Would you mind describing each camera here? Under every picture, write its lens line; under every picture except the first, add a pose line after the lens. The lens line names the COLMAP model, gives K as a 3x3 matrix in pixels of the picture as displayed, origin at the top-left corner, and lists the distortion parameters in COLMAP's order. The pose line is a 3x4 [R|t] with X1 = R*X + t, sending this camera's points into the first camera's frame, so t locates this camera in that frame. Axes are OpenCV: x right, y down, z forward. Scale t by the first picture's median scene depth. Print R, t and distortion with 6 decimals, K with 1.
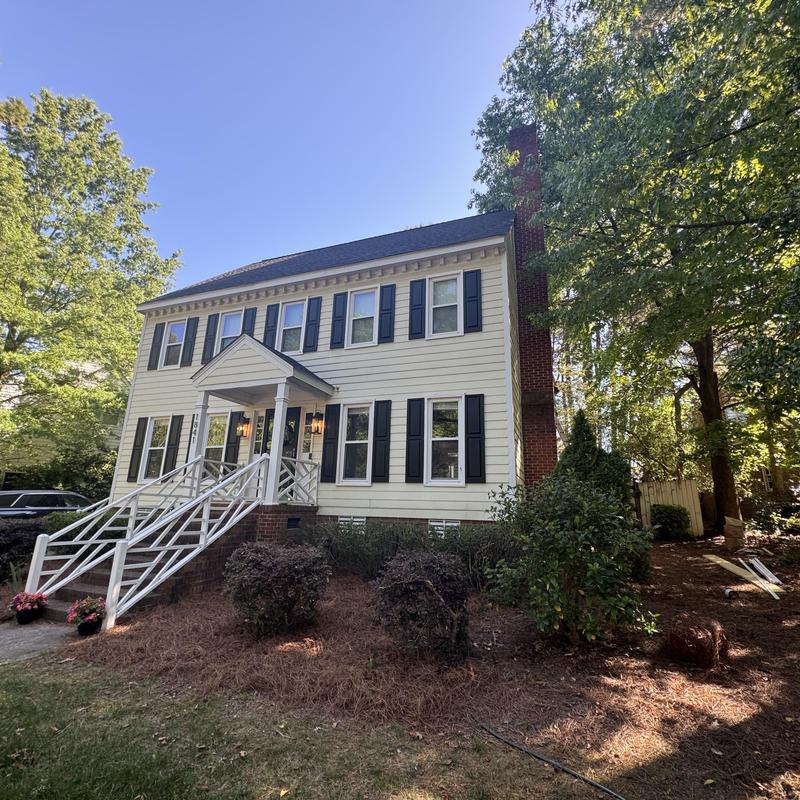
lens RADIAL K [[423.5, 0, 400.0], [0, 423.5, 400.0], [0, 0, 1]] dist [-0.001408, 0.001421]
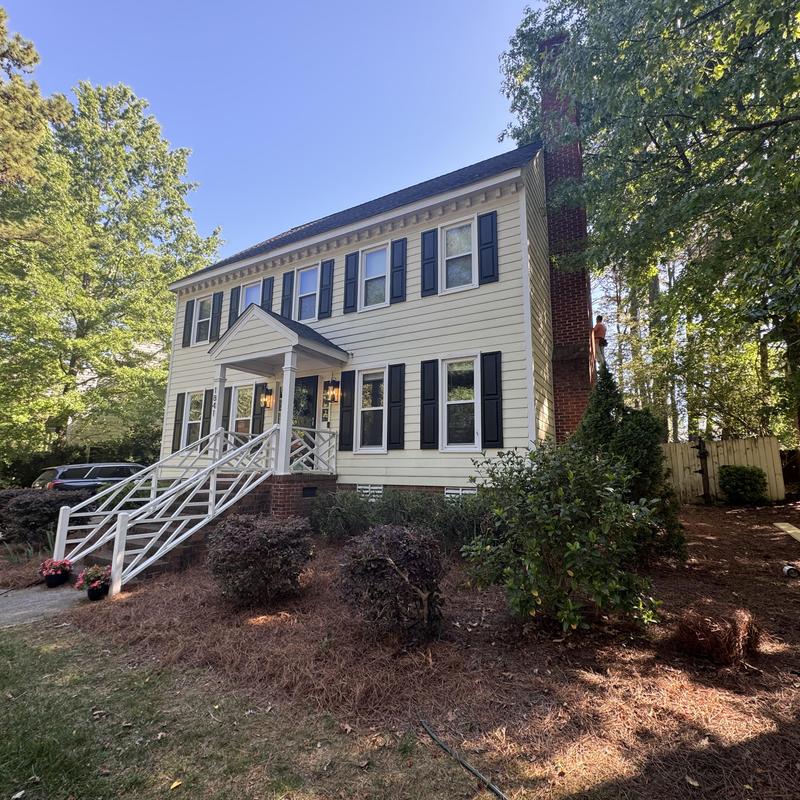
lens RADIAL K [[423.5, 0, 400.0], [0, 423.5, 400.0], [0, 0, 1]] dist [-0.001408, 0.001421]
pose [[0.987562, -0.041734, -0.151588, 0.119434], [0.054047, 0.995484, 0.078041, 0.007901], [0.147646, -0.085264, 0.985358, 0.065051]]
